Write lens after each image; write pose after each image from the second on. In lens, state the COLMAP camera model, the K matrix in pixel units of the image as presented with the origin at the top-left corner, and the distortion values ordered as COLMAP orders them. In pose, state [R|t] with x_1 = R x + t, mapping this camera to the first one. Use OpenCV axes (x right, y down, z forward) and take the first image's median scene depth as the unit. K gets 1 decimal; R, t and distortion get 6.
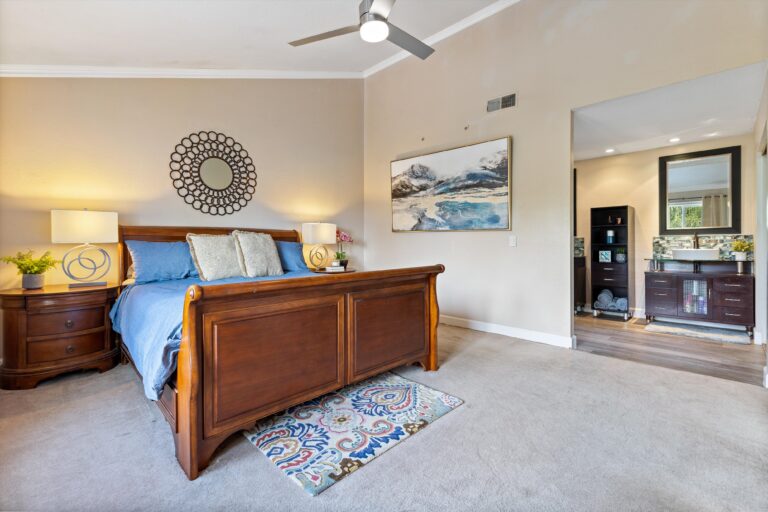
lens RADIAL K [[351.2, 0, 379.9], [0, 351.2, 240.5], [0, 0, 1]] dist [0.000919, 0.000329]
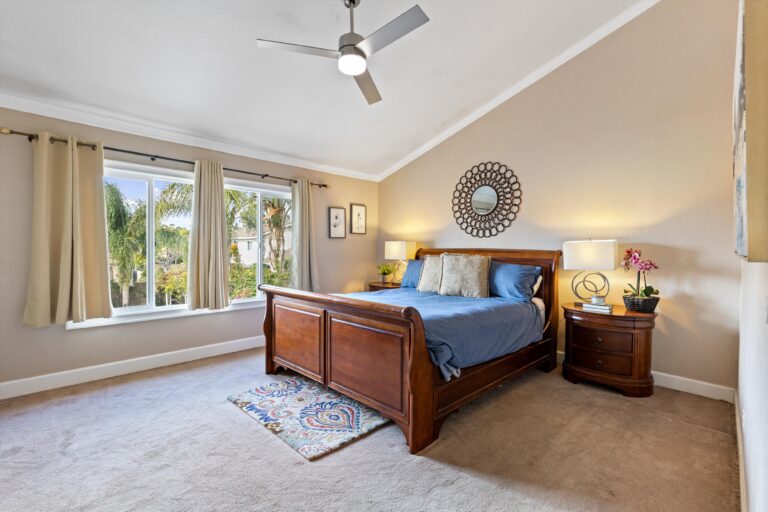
lens RADIAL K [[348.2, 0, 385.8], [0, 348.2, 248.8], [0, 0, 1]] dist [-0.000066, -0.000155]
pose [[0.004930, 0.001165, -0.999987, 0.676826], [-0.007062, 0.999974, 0.001131, -0.037517], [0.999963, 0.007057, 0.004938, 0.730352]]
